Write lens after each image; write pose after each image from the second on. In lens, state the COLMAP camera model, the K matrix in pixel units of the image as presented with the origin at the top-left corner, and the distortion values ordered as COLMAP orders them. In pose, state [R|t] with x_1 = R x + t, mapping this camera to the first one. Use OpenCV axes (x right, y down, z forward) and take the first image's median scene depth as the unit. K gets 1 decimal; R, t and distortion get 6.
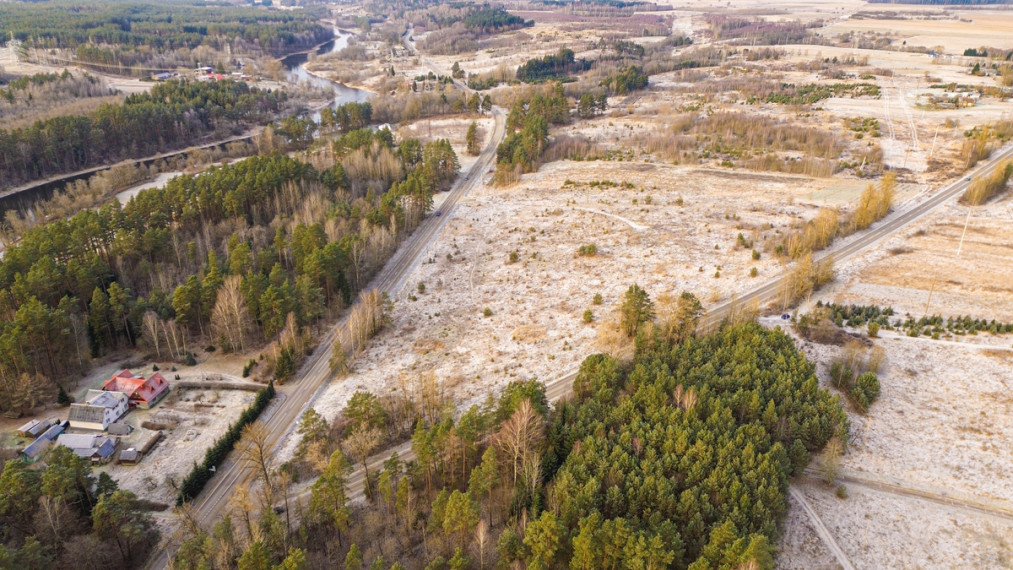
lens RADIAL K [[701.7, 0, 505.0], [0, 701.7, 286.8], [0, 0, 1]] dist [0.100284, -0.100119]
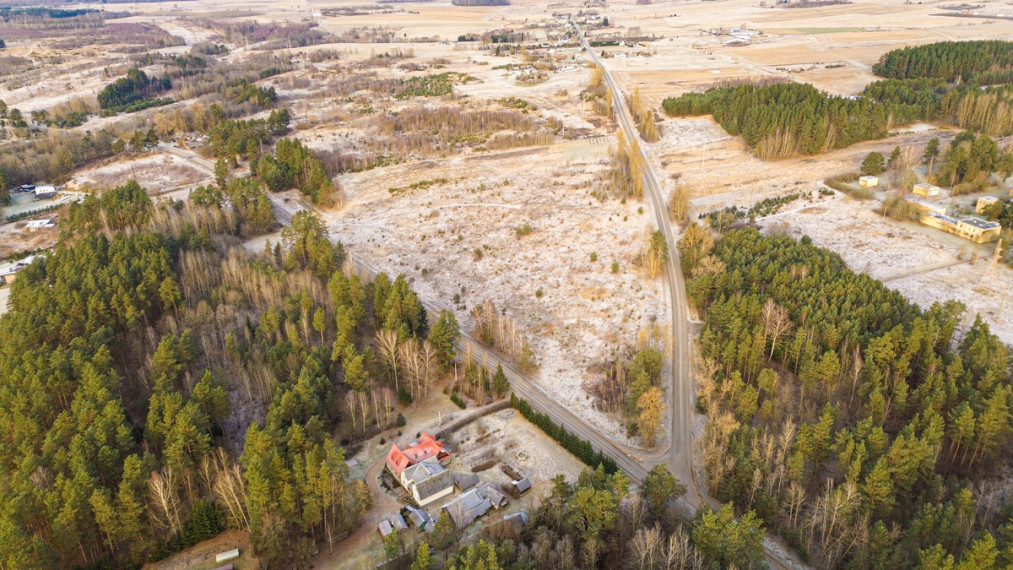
lens RADIAL K [[701.7, 0, 505.0], [0, 701.7, 286.8], [0, 0, 1]] dist [0.100284, -0.100119]
pose [[0.722903, -0.308013, 0.618498, -0.557460], [0.305166, 0.945433, 0.114148, -0.088669], [-0.619908, 0.106226, 0.777451, 0.080049]]
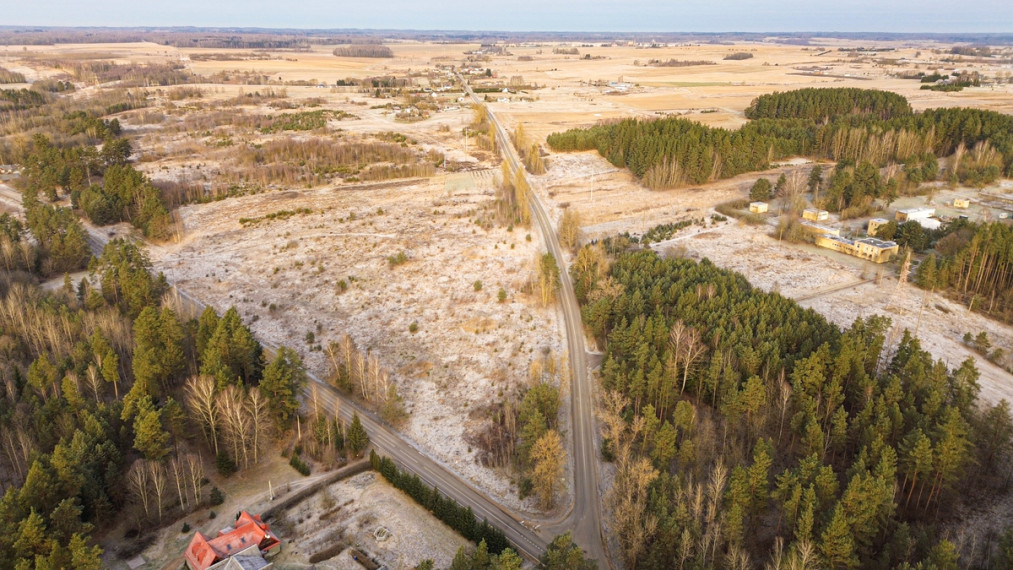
lens RADIAL K [[705.1, 0, 505.1], [0, 705.1, 285.0], [0, 0, 1]] dist [0.097460, -0.099911]
pose [[0.612248, -0.269656, 0.743262, -0.470071], [0.314300, 0.945586, 0.084161, -0.044742], [-0.725512, 0.182080, 0.663686, 0.162790]]
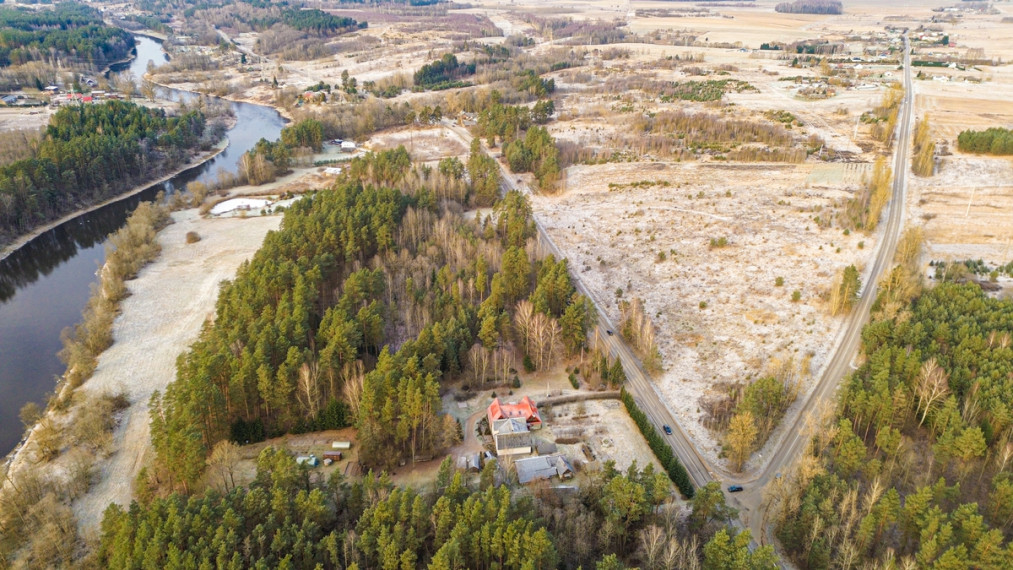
lens RADIAL K [[701.7, 0, 505.0], [0, 701.7, 286.8], [0, 0, 1]] dist [0.100284, -0.100119]
pose [[0.945026, -0.129872, 0.300099, -0.479320], [0.126724, 0.991484, 0.030016, -0.049082], [-0.301442, 0.009664, 0.953436, -0.014751]]
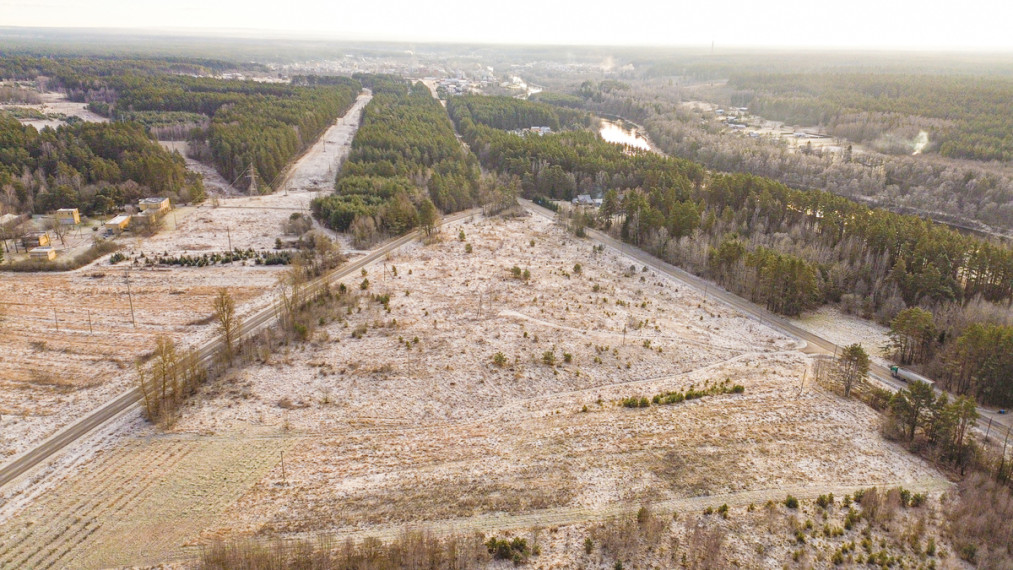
lens RADIAL K [[705.1, 0, 505.1], [0, 705.1, 285.0], [0, 0, 1]] dist [0.097460, -0.099911]
pose [[-0.842614, 0.158743, -0.514589, 0.547350], [-0.235406, 0.750853, 0.617093, -0.546248], [0.484340, 0.641109, -0.595310, 1.324184]]
